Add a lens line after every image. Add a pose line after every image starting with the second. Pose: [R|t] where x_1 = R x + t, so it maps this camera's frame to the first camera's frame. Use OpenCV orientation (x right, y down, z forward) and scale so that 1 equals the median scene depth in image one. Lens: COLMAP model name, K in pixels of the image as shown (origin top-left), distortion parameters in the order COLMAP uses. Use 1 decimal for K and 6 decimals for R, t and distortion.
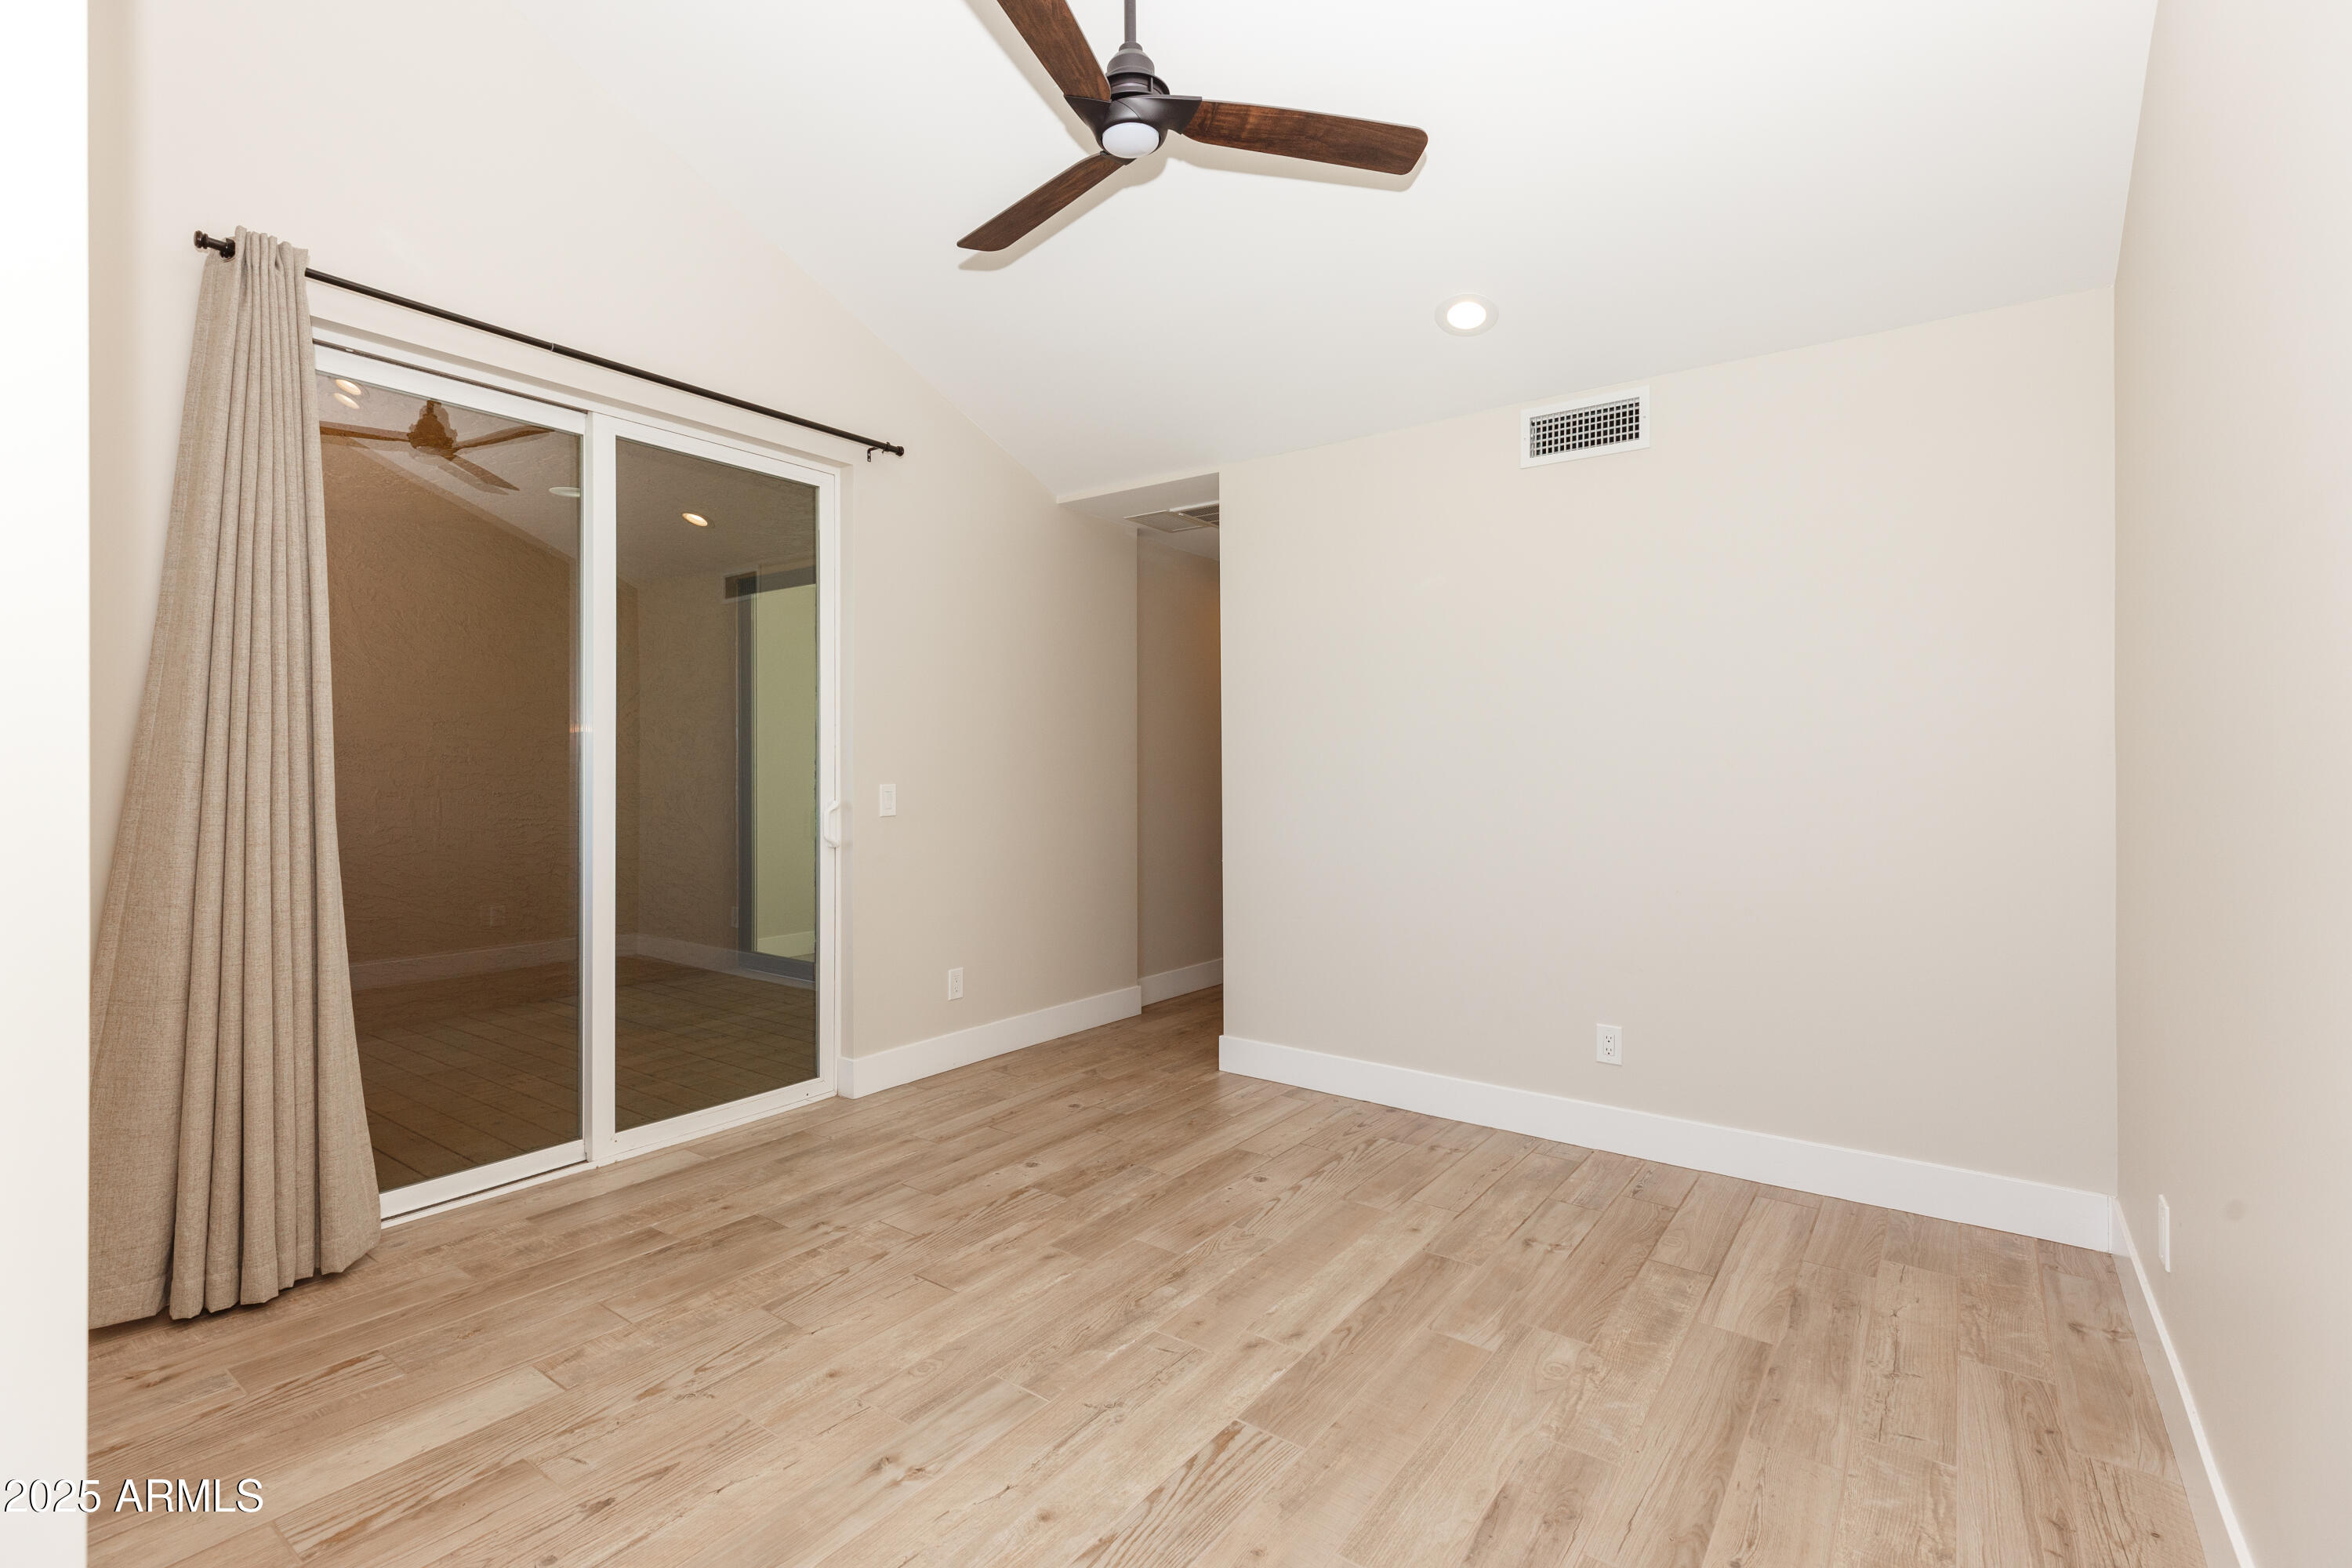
lens RADIAL K [[1075.6, 0, 1170.3], [0, 1075.6, 771.4], [0, 0, 1]] dist [0.004861, 0.001138]
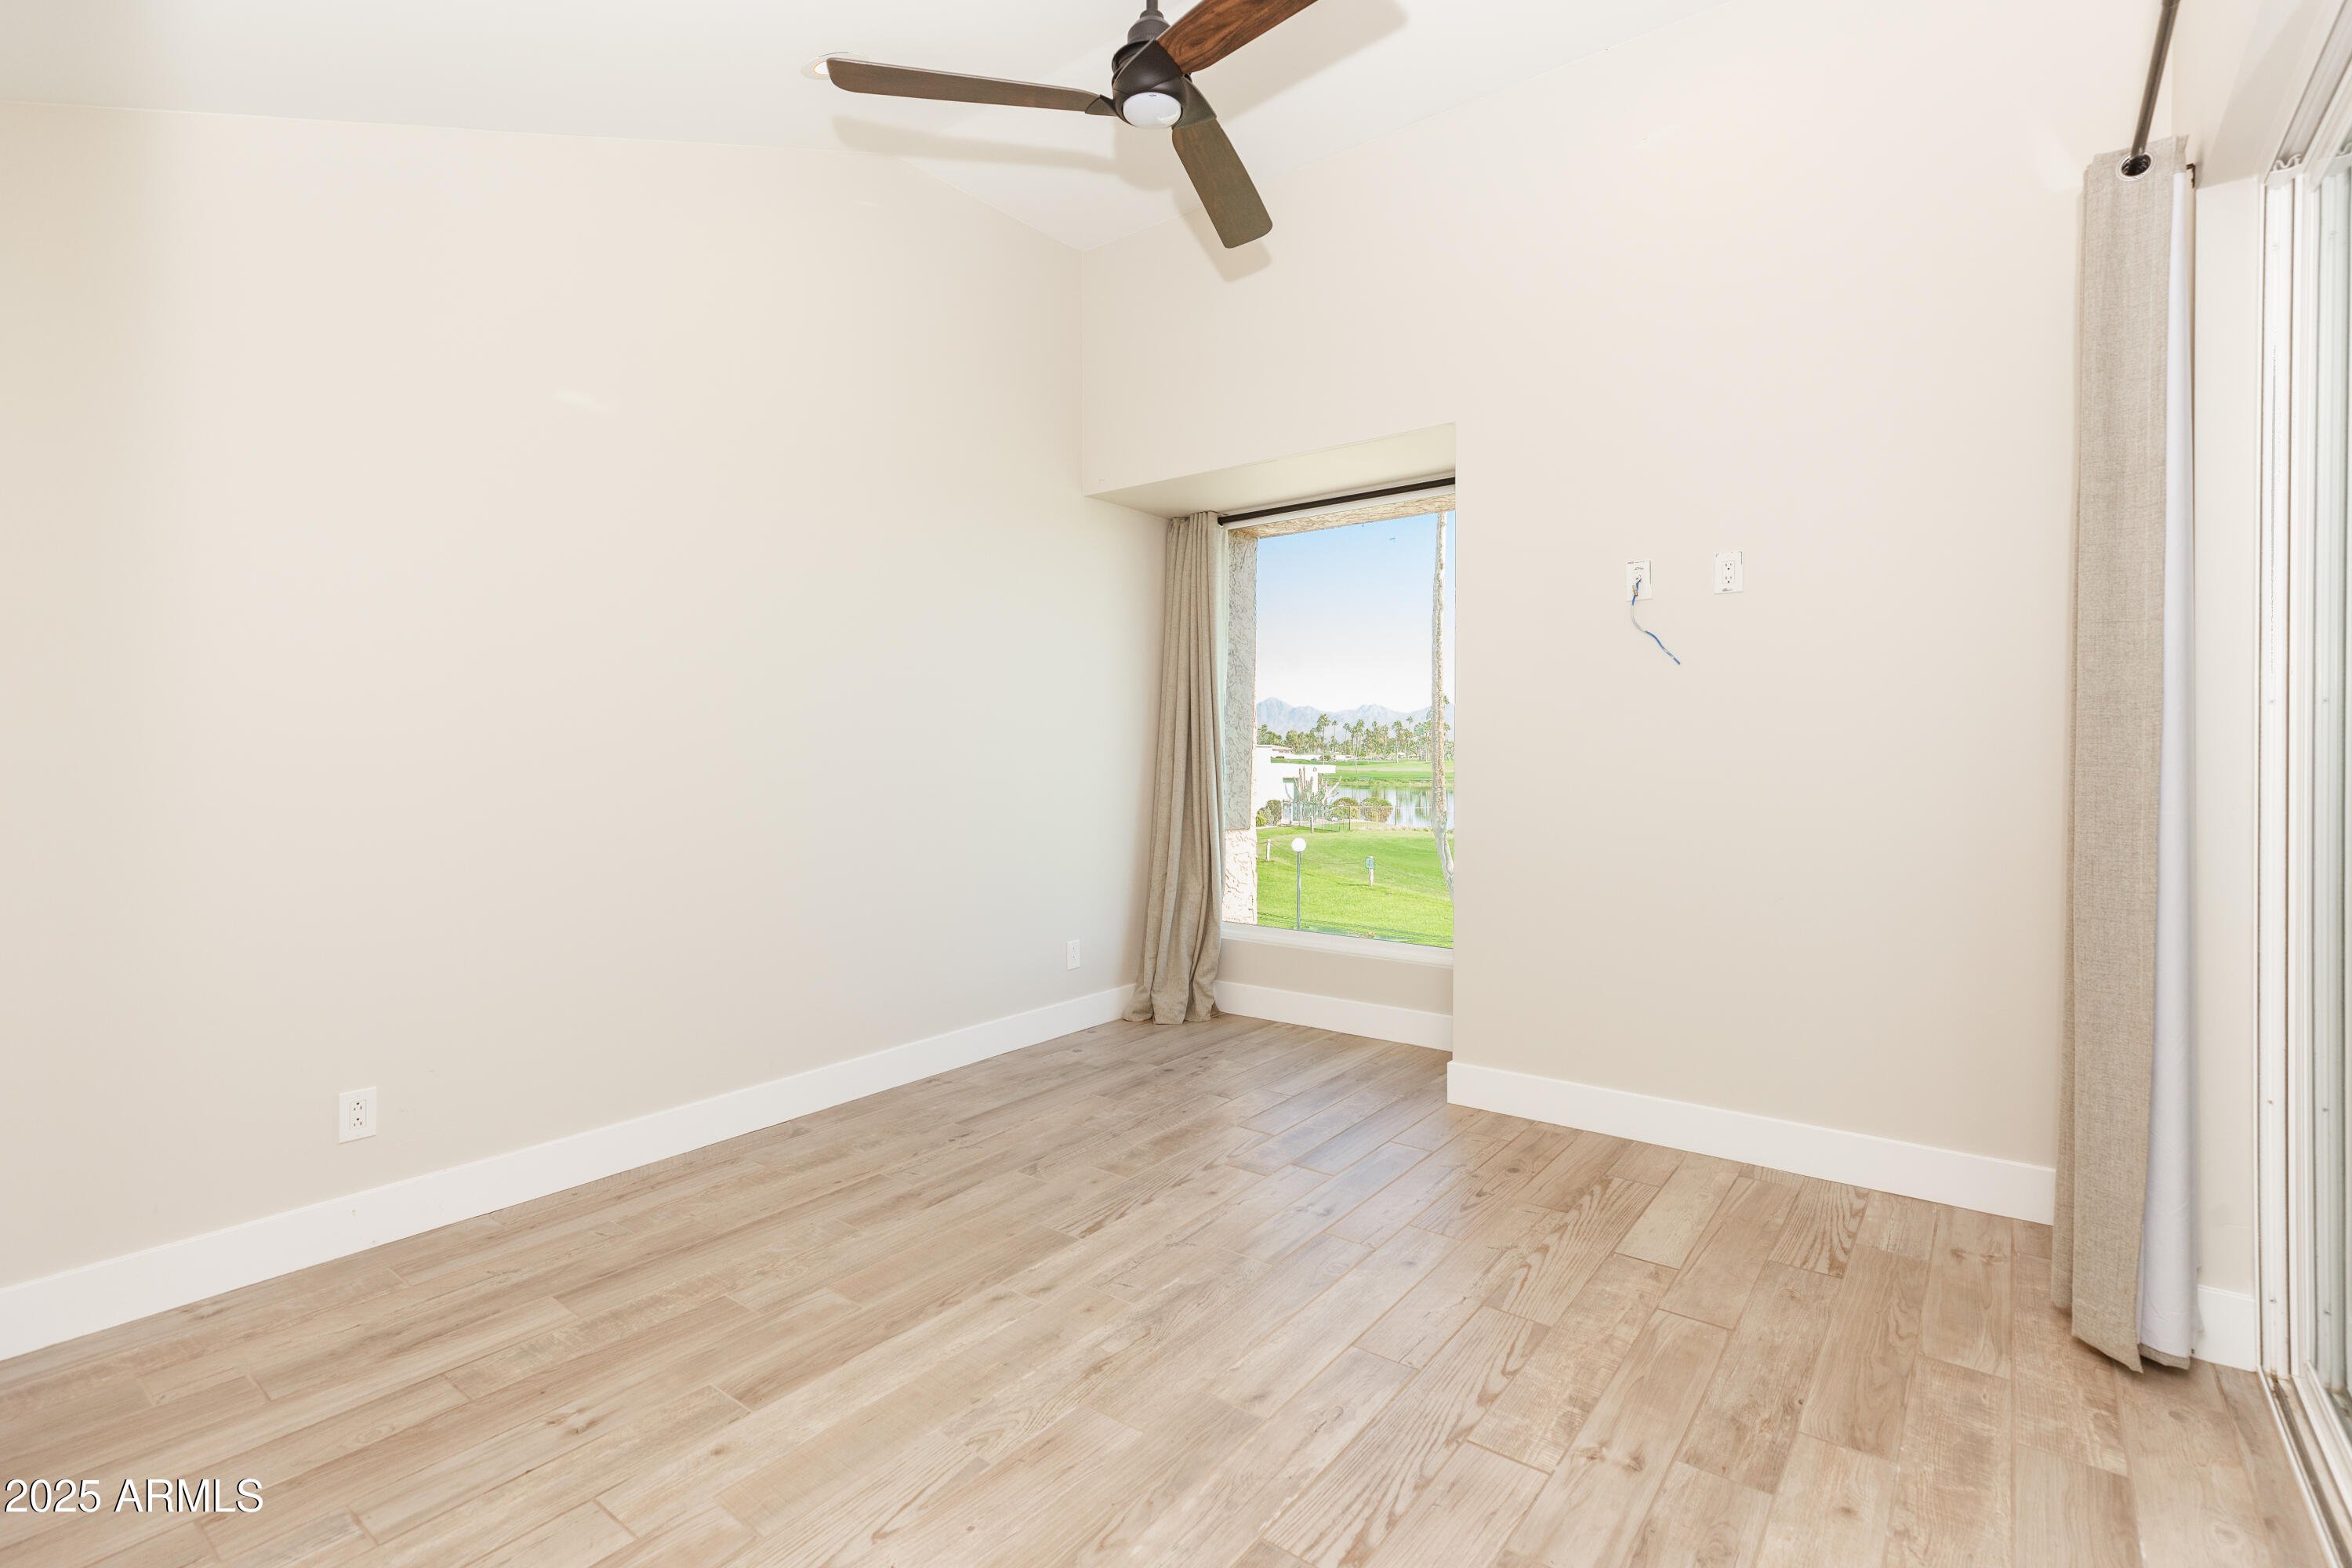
lens RADIAL K [[1075.6, 0, 1158.8], [0, 1075.6, 773.6], [0, 0, 1]] dist [0.004861, 0.001138]
pose [[-0.998089, 0.001528, 0.061769, -0.097837], [0.002788, 0.999790, 0.020307, -0.002384], [-0.061725, 0.020440, -0.997884, 1.918624]]
